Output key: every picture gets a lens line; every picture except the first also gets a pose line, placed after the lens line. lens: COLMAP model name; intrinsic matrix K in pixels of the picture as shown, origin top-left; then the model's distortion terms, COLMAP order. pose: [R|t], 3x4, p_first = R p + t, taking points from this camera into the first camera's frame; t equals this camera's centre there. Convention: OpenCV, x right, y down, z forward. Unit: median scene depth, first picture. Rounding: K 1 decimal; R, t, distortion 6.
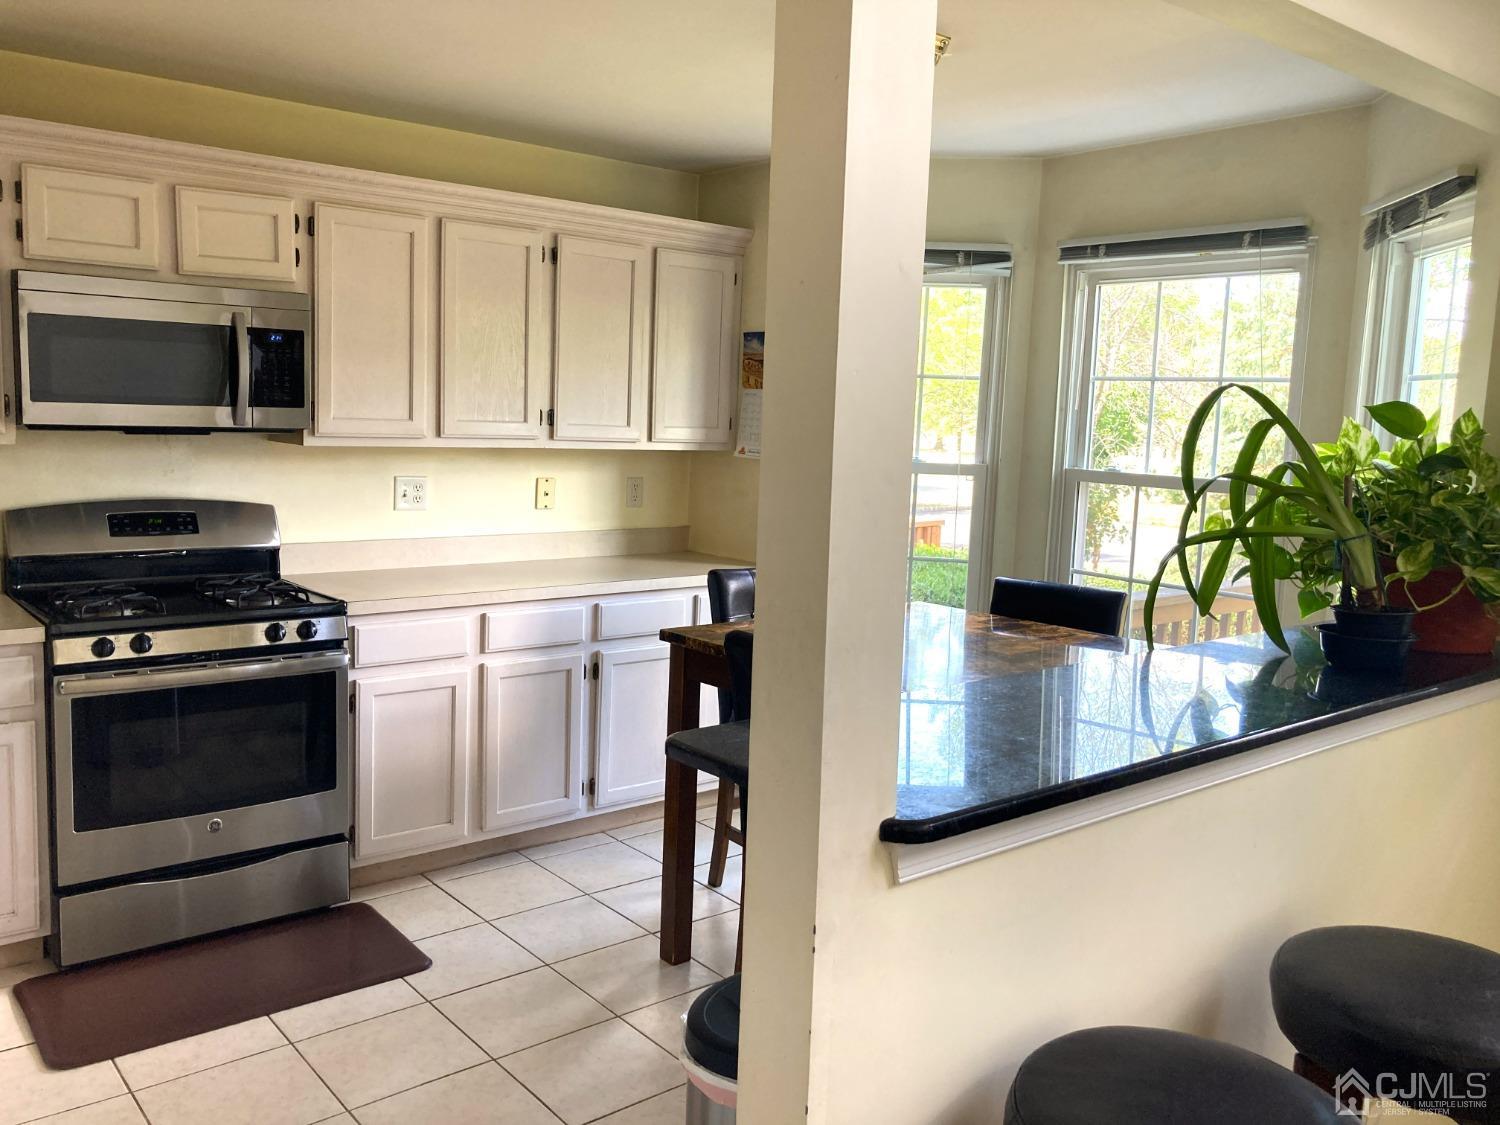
lens RADIAL K [[1240.5, 0, 750.0], [0, 1240.5, 562.5], [0, 0, 1]] dist [0.007765, -0.005190]
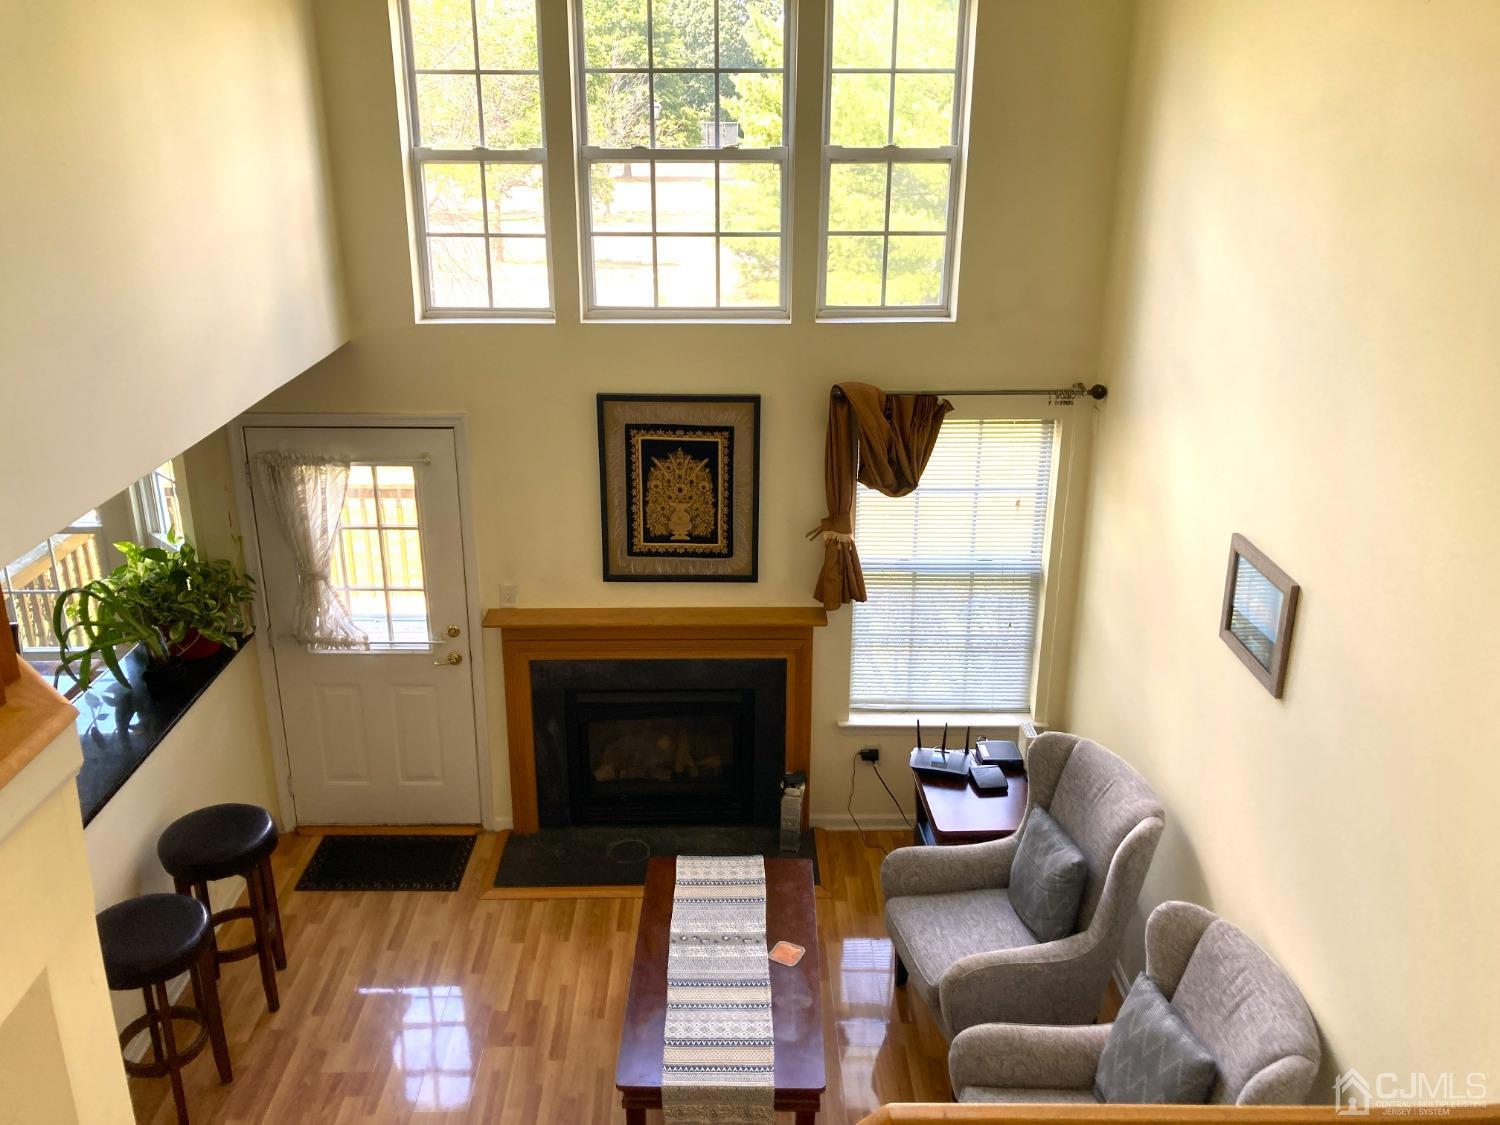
lens RADIAL K [[1201.8, 0, 742.0], [0, 1201.8, 551.0], [0, 0, 1]] dist [0.043423, -0.059555]
pose [[0.626078, -0.303380, 0.718322, -0.218501], [0.123170, 0.948121, 0.293080, -0.427269], [-0.769971, -0.095015, 0.630965, -0.729571]]
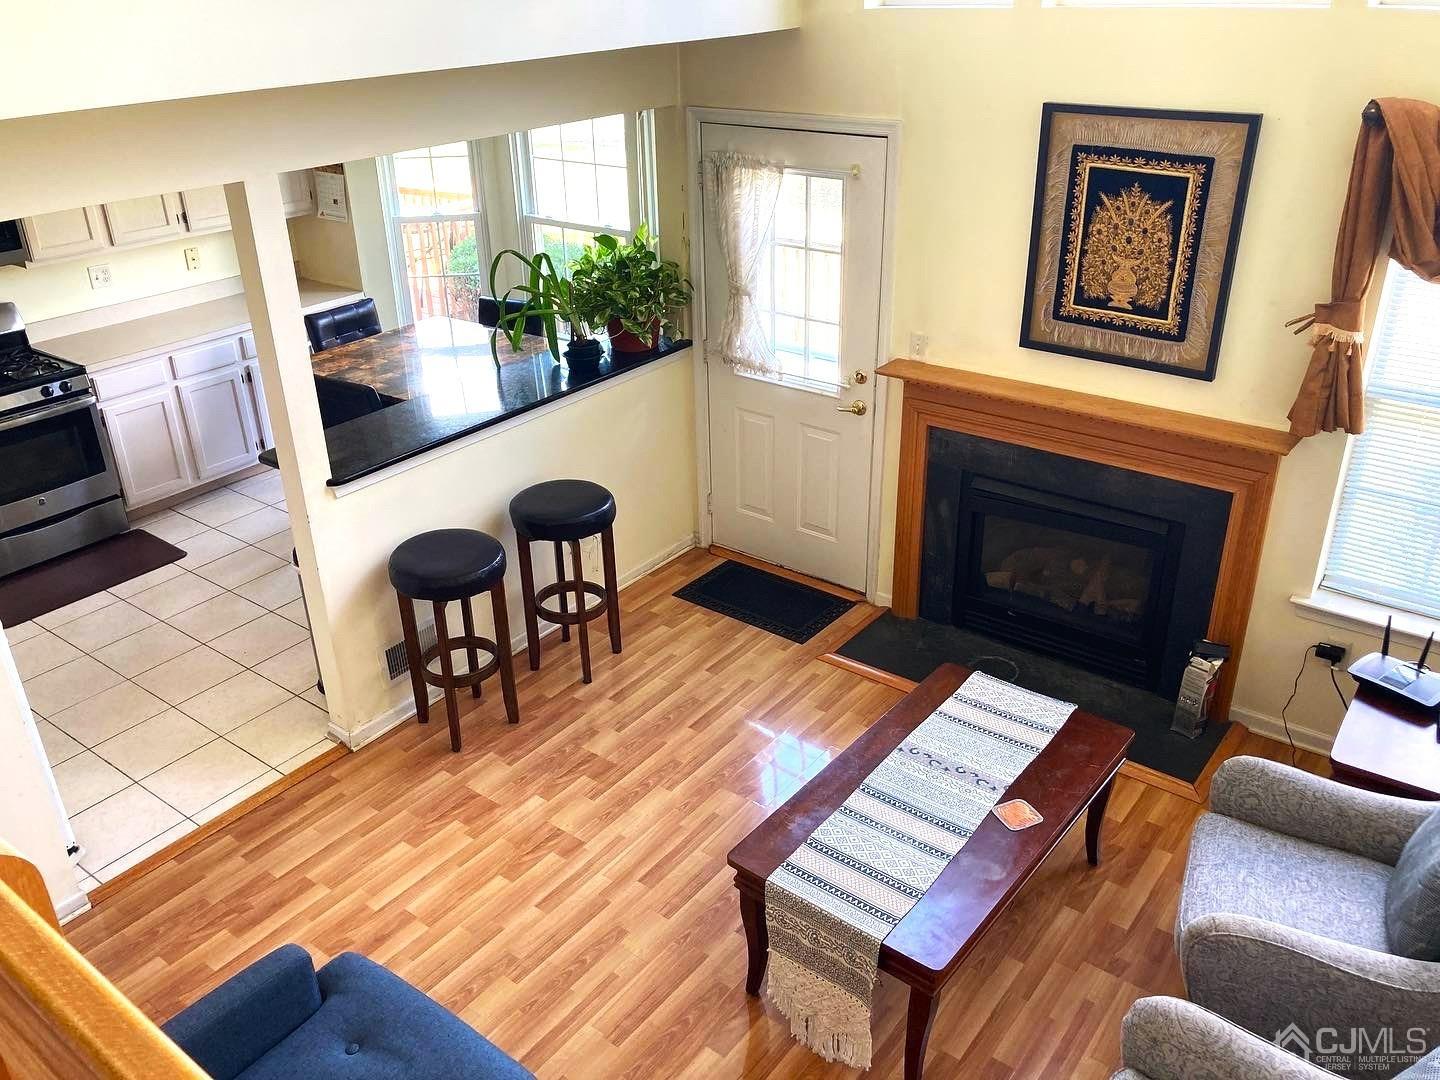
lens RADIAL K [[1153.7, 0, 712.3], [0, 1153.7, 529.0], [0, 0, 1]] dist [0.043423, -0.059555]
pose [[0.970825, -0.152446, 0.185091, 0.186033], [0.084331, 0.939647, 0.331590, -0.216258], [-0.224470, -0.306307, 0.925089, -0.751824]]
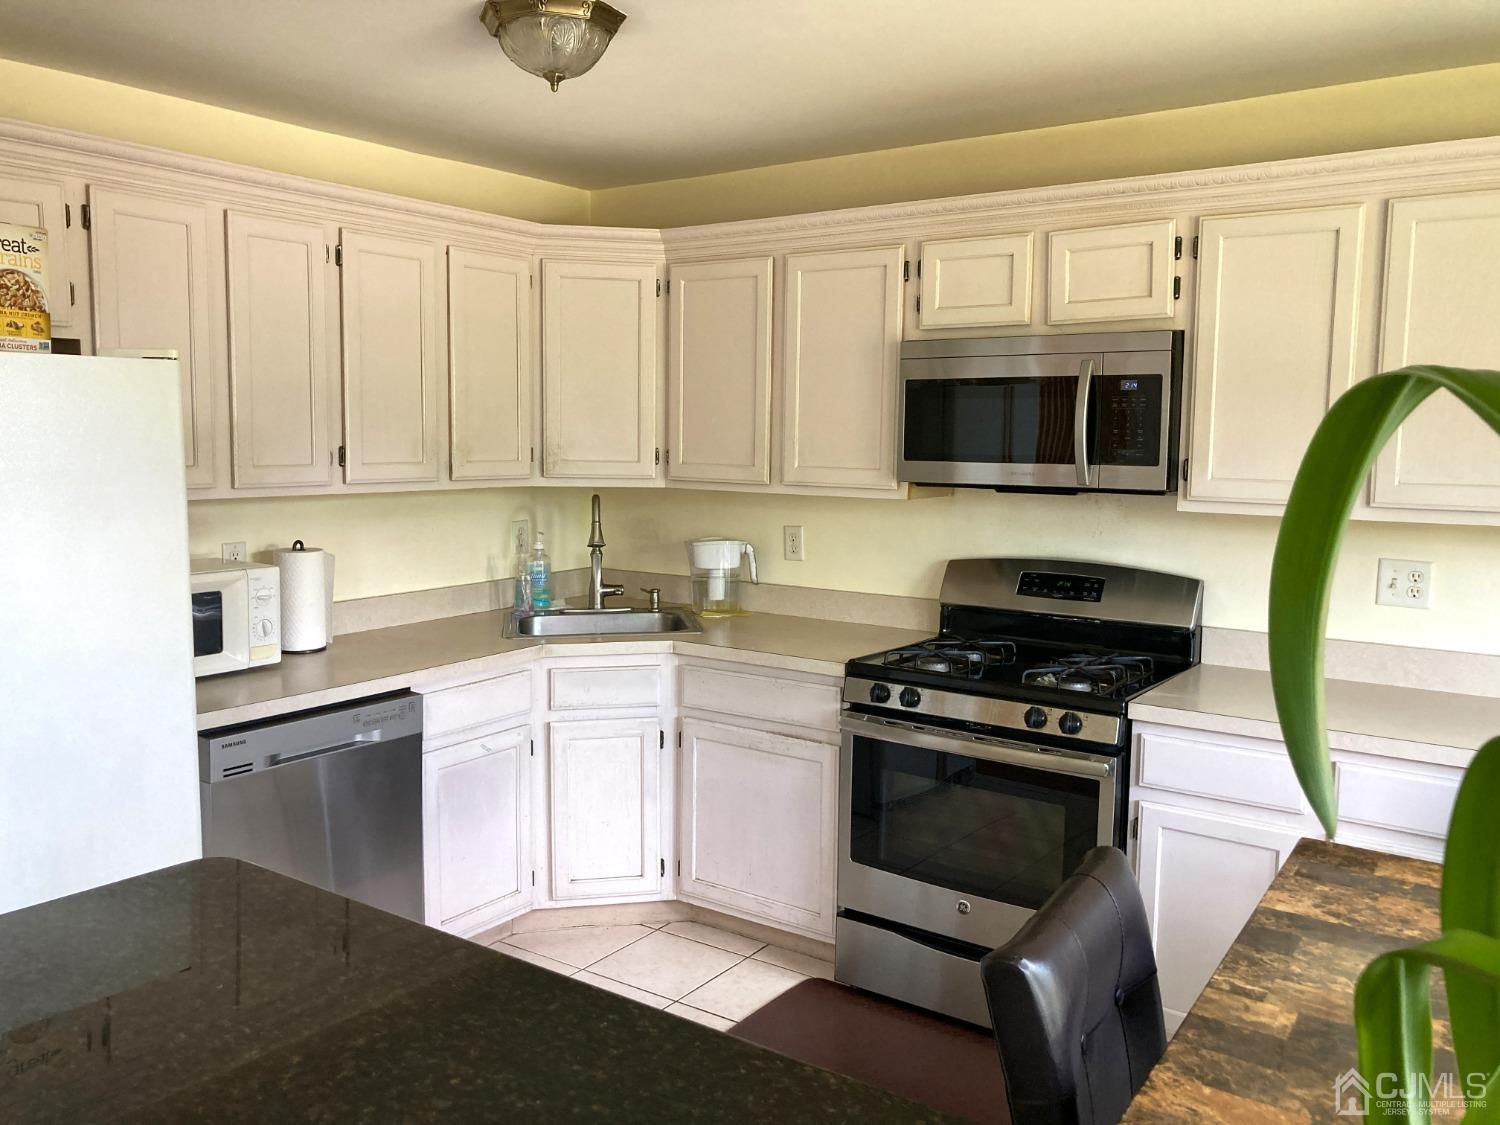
lens RADIAL K [[1201.8, 0, 742.0], [0, 1201.8, 551.0], [0, 0, 1]] dist [0.043423, -0.059555]
pose [[0.282622, 0.061387, -0.957265, 0.358770], [-0.124427, 0.991865, 0.026870, -0.055709], [0.951127, 0.111516, 0.287961, 0.520856]]
